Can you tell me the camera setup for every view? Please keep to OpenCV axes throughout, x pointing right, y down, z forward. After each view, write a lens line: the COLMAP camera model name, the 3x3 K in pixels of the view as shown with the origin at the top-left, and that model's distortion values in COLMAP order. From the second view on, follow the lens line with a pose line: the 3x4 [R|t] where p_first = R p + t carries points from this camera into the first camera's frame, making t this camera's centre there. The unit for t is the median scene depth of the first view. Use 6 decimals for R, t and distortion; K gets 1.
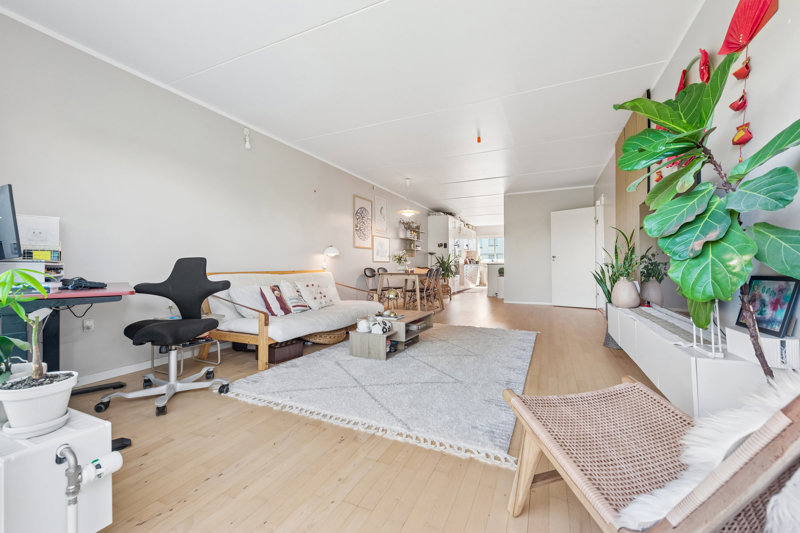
lens RADIAL K [[324.7, 0, 397.3], [0, 324.7, 264.3], [0, 0, 1]] dist [-0.000595, -0.000030]
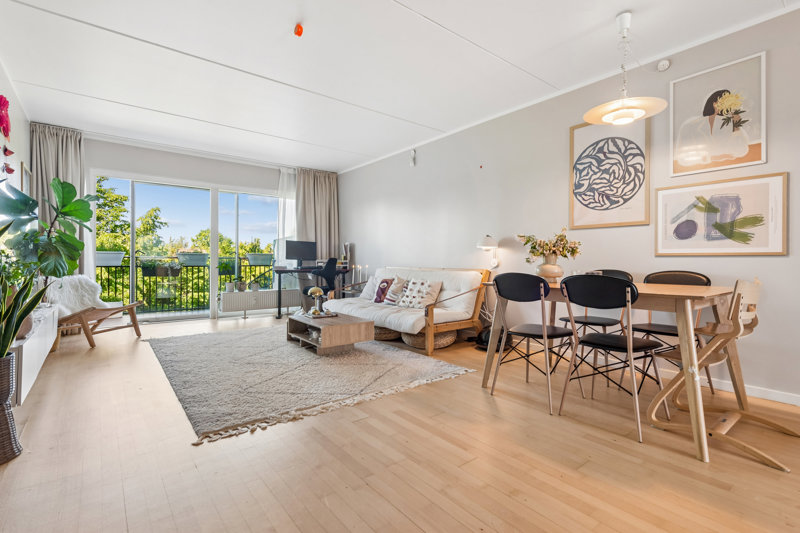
lens RADIAL K [[383.0, 0, 397.3], [0, 383.0, 262.2], [0, 0, 1]] dist [0.003509, 0.000294]
pose [[-0.460001, 0.007778, -0.887884, 0.346242], [0.004042, 0.999970, 0.006665, -0.002679], [0.887909, -0.000523, -0.460019, 0.661240]]
